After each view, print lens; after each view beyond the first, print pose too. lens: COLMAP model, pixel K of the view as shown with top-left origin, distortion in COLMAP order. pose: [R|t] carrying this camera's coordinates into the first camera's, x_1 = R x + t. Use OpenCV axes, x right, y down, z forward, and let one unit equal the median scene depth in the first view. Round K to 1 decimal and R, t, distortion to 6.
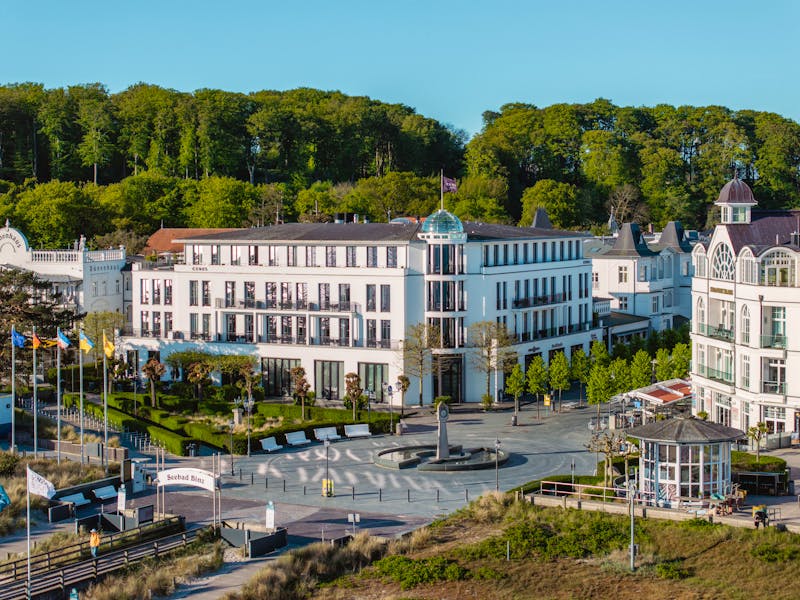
lens RADIAL K [[1583.9, 0, 406.1], [0, 1583.9, 292.3], [0, 0, 1]] dist [0.002988, 0.000000]
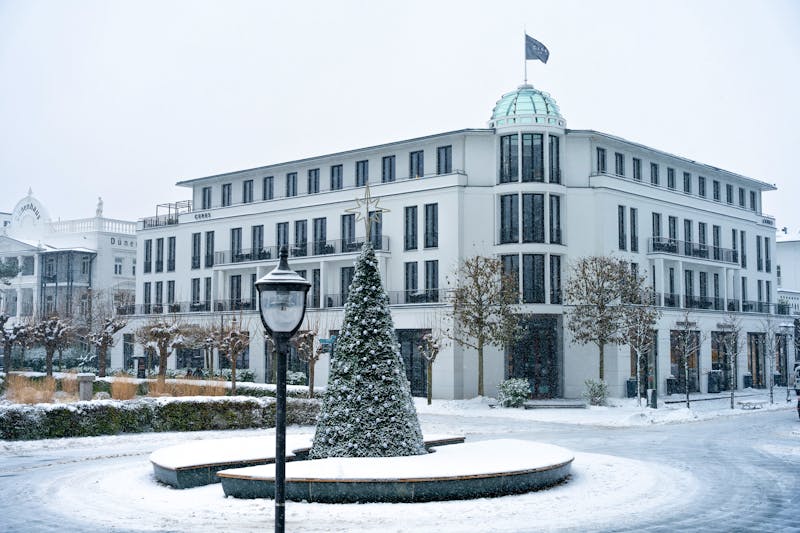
lens RADIAL K [[1012.1, 0, 394.3], [0, 1012.1, 266.8], [0, 0, 1]] dist [-0.025287, 0.000000]
pose [[0.974391, -0.016719, -0.224238, 0.056878], [-0.015111, 0.990109, -0.139485, 0.070221], [0.224352, 0.139301, 0.964501, 0.572490]]
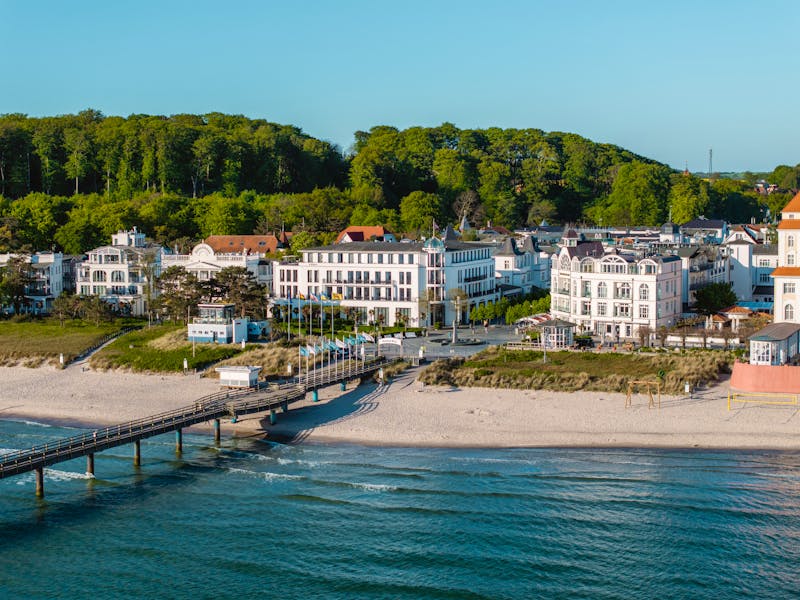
lens RADIAL K [[1583.9, 0, 397.1], [0, 1583.9, 303.4], [0, 0, 1]] dist [0.002988, 0.000000]
pose [[0.992982, -0.009083, 0.117916, -0.263366], [0.006548, 0.999740, 0.021864, -0.008490], [-0.118084, -0.020938, 0.992783, -1.061257]]
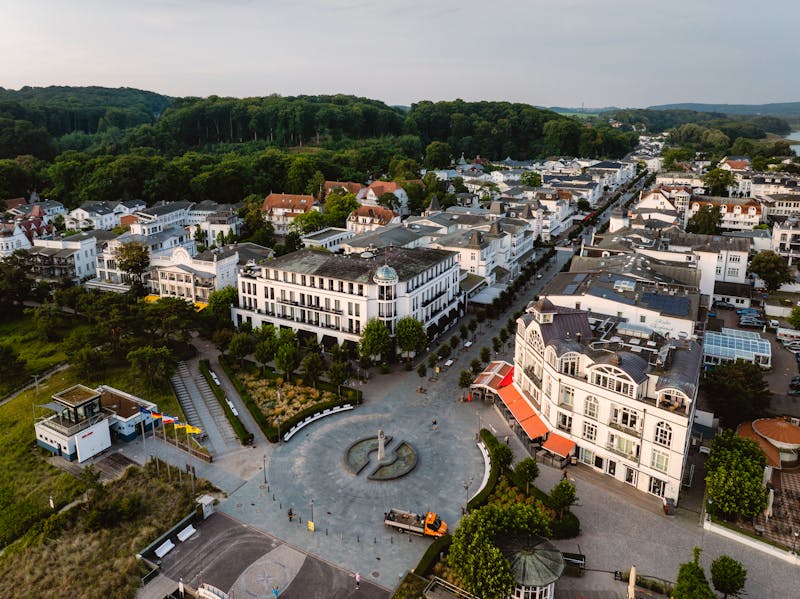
lens RADIAL K [[567.8, 0, 364.7], [0, 567.8, 238.1], [0, 0, 1]] dist [0.011013, -0.001961]
pose [[0.999498, 0.006636, -0.030973, 0.016505], [-0.001447, 0.986353, 0.164640, -0.190781], [0.031643, -0.164513, 0.985867, 0.282748]]
